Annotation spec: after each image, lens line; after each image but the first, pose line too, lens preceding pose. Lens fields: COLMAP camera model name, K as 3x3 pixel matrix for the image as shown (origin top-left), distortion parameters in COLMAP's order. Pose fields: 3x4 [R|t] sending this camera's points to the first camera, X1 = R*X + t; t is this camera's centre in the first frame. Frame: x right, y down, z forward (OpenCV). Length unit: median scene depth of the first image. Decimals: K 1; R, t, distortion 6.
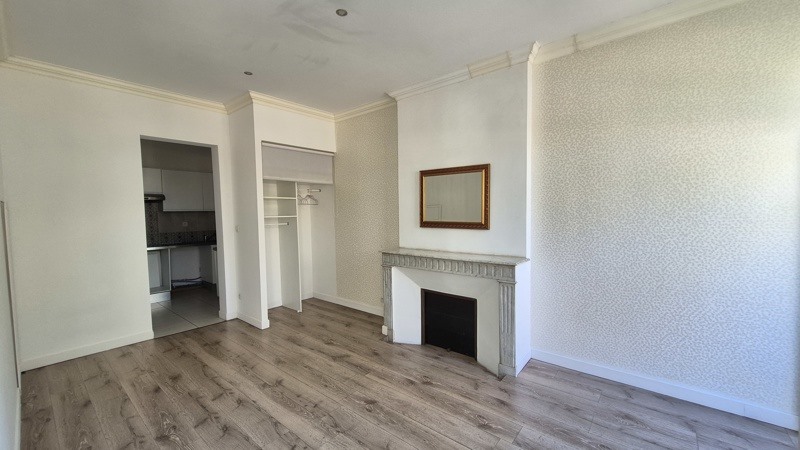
lens RADIAL K [[313.1, 0, 403.4], [0, 313.1, 228.0], [0, 0, 1]] dist [-0.000337, -0.000151]
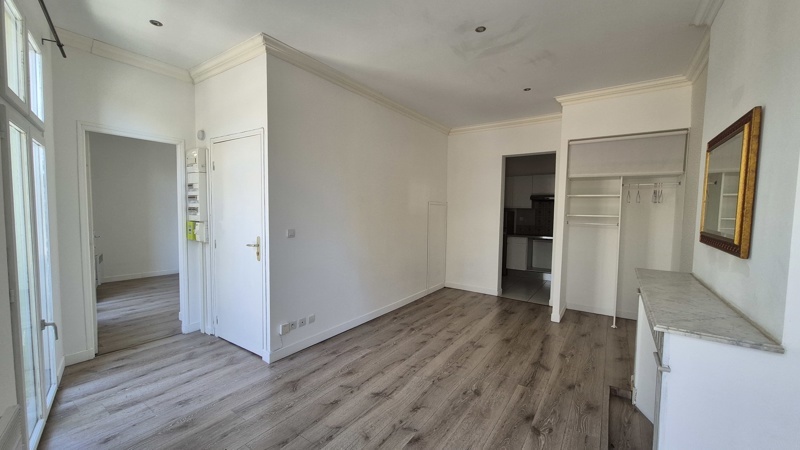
lens RADIAL K [[313.1, 0, 403.4], [0, 313.1, 228.0], [0, 0, 1]] dist [-0.000337, -0.000151]
pose [[0.092113, 0.076410, -0.992813, 0.660650], [-0.075318, 0.994730, 0.069569, -0.030720], [0.992896, 0.068368, 0.097382, 0.475561]]
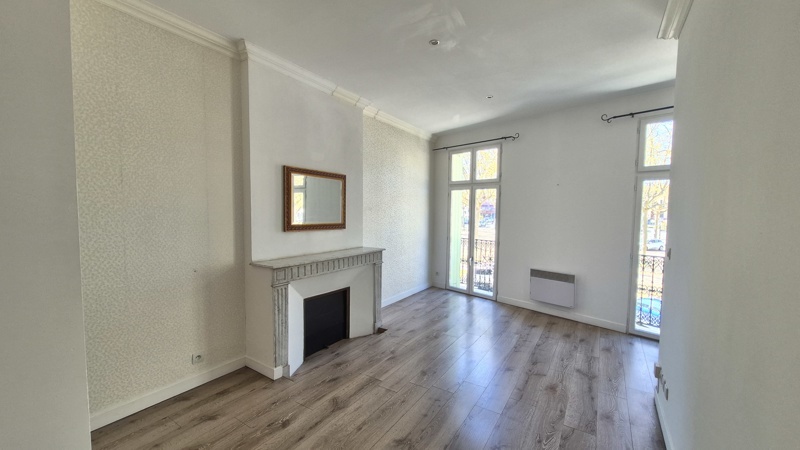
lens RADIAL K [[313.1, 0, 403.4], [0, 313.1, 228.0], [0, 0, 1]] dist [-0.000337, -0.000151]
pose [[-0.115994, -0.037859, 0.992528, -0.965485], [0.048936, 0.997842, 0.043780, -0.039821], [-0.992044, 0.053649, -0.113891, 0.908690]]
